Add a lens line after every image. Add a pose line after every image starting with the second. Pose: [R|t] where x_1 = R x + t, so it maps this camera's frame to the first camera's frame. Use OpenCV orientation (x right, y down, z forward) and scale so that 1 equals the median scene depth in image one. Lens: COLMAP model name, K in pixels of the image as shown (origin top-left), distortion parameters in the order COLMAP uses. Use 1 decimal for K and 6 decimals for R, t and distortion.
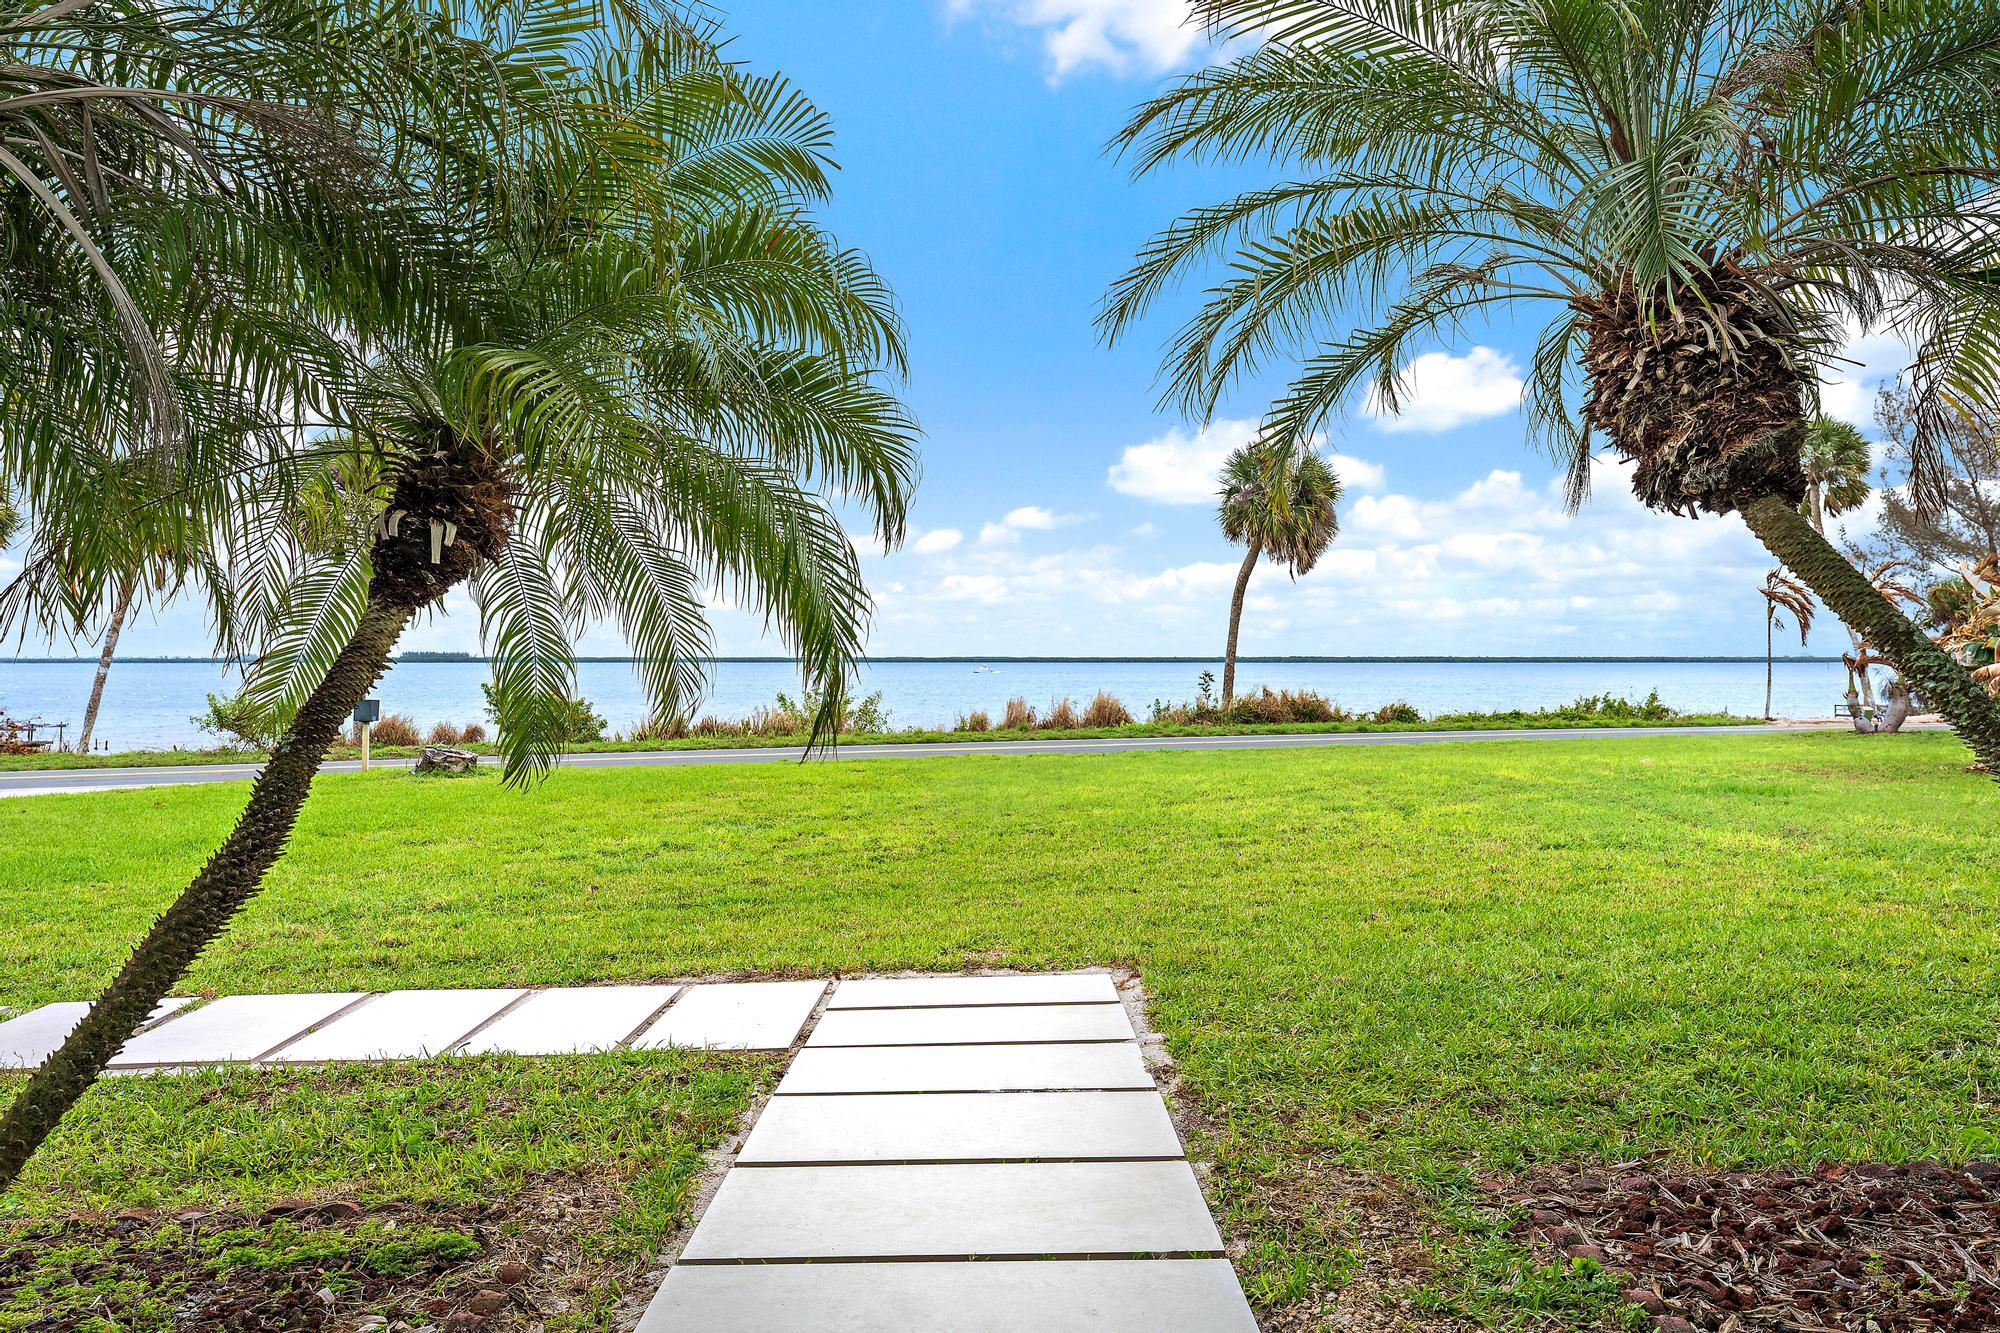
lens RADIAL K [[1379.5, 0, 997.8], [0, 1379.5, 663.8], [0, 0, 1]] dist [0.002746, -0.002255]
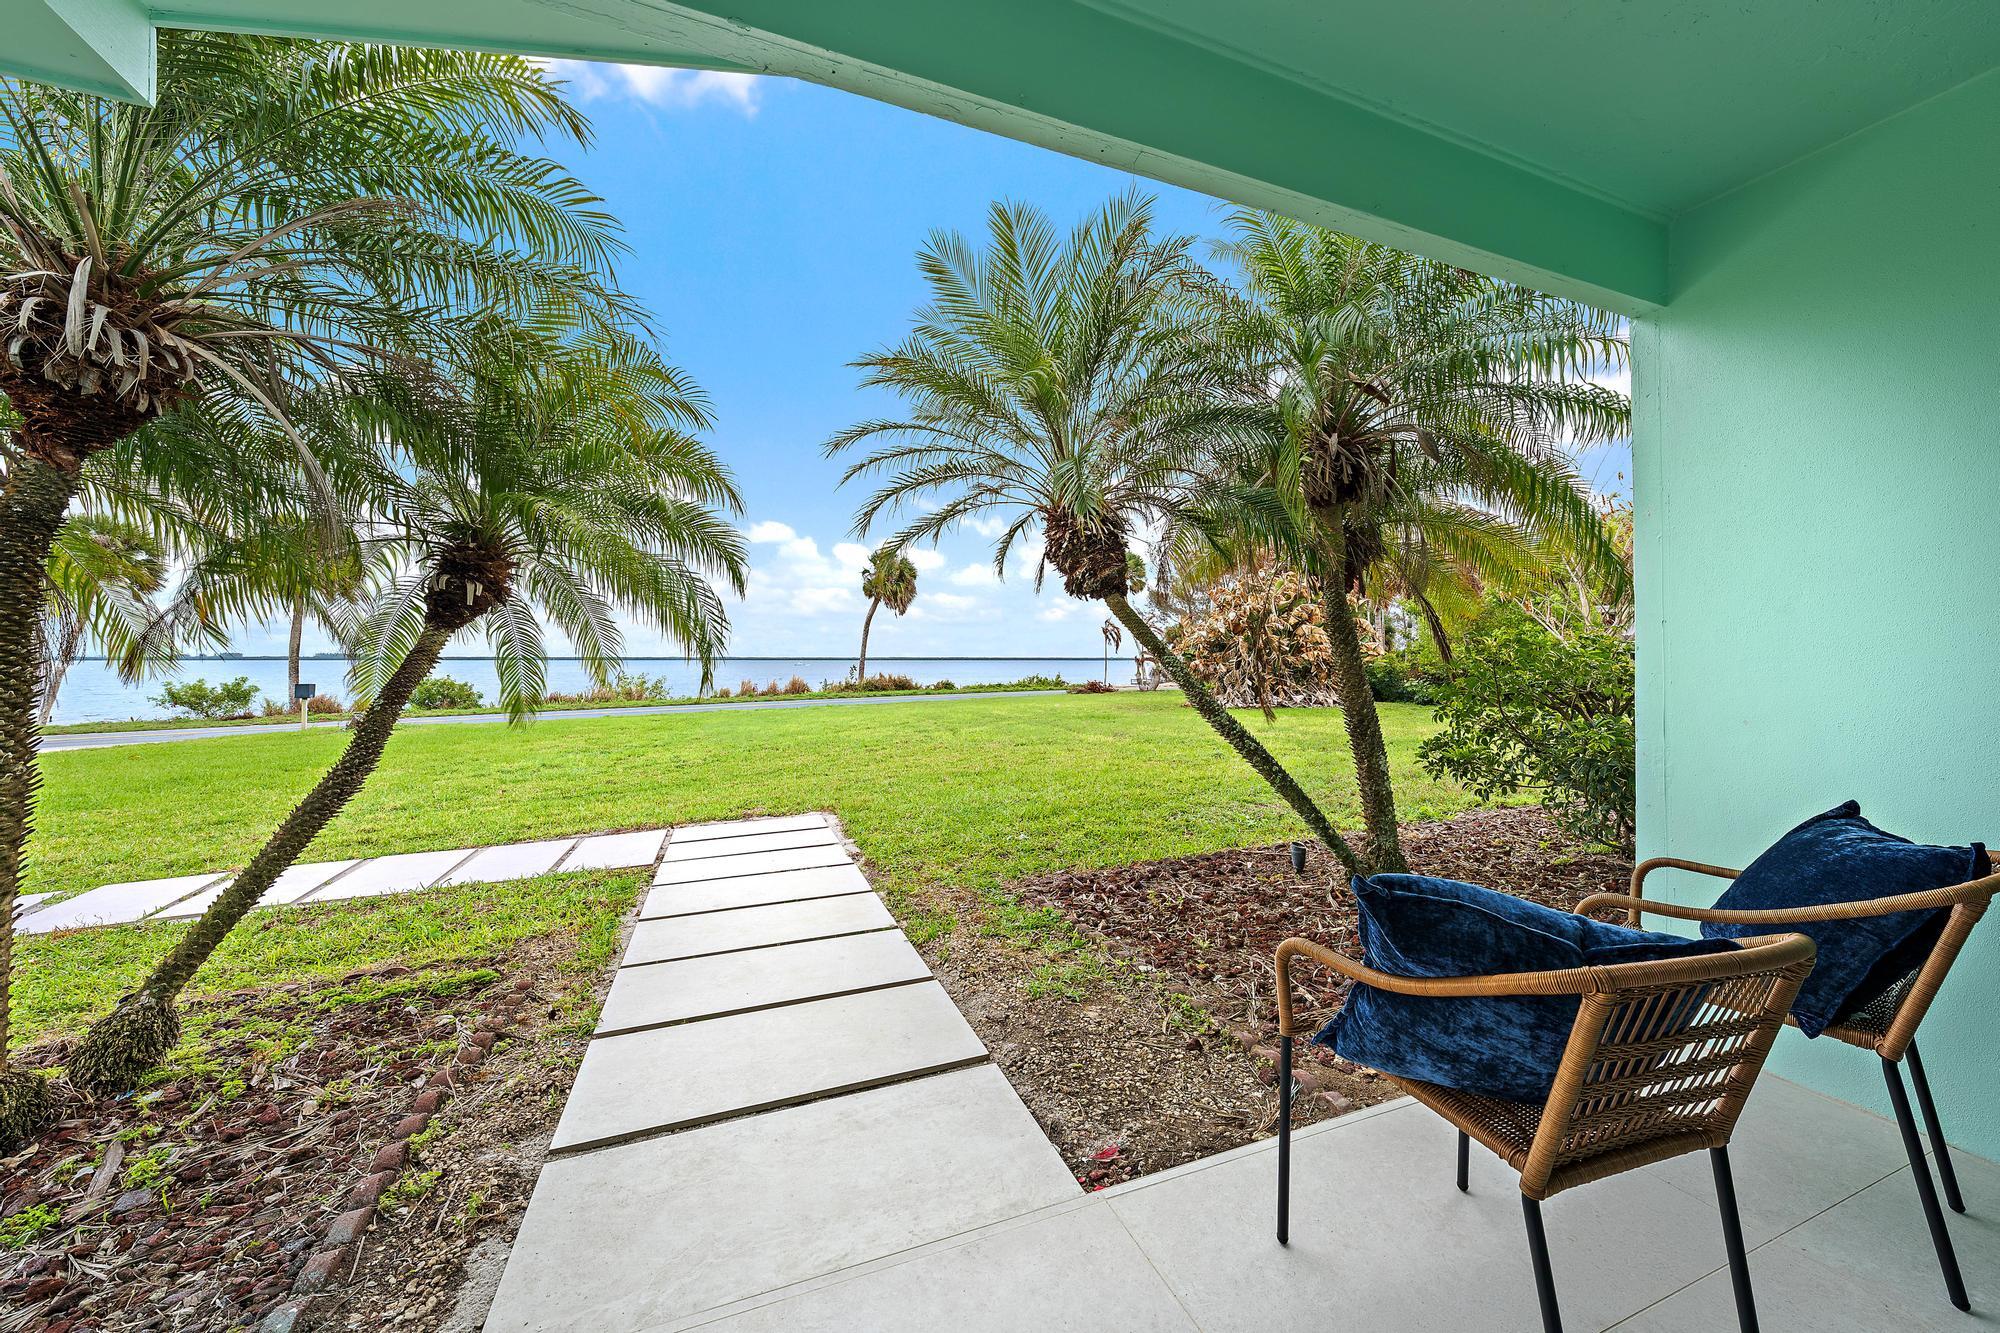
lens RADIAL K [[717.6, 0, 989.6], [0, 717.6, 654.6], [0, 0, 1]] dist [-0.001057, -0.000155]
pose [[0.938977, 0.003088, 0.343966, -0.072910], [-0.000034, 0.999961, -0.008884, 0.001243], [-0.343979, 0.008330, 0.938940, -0.102961]]
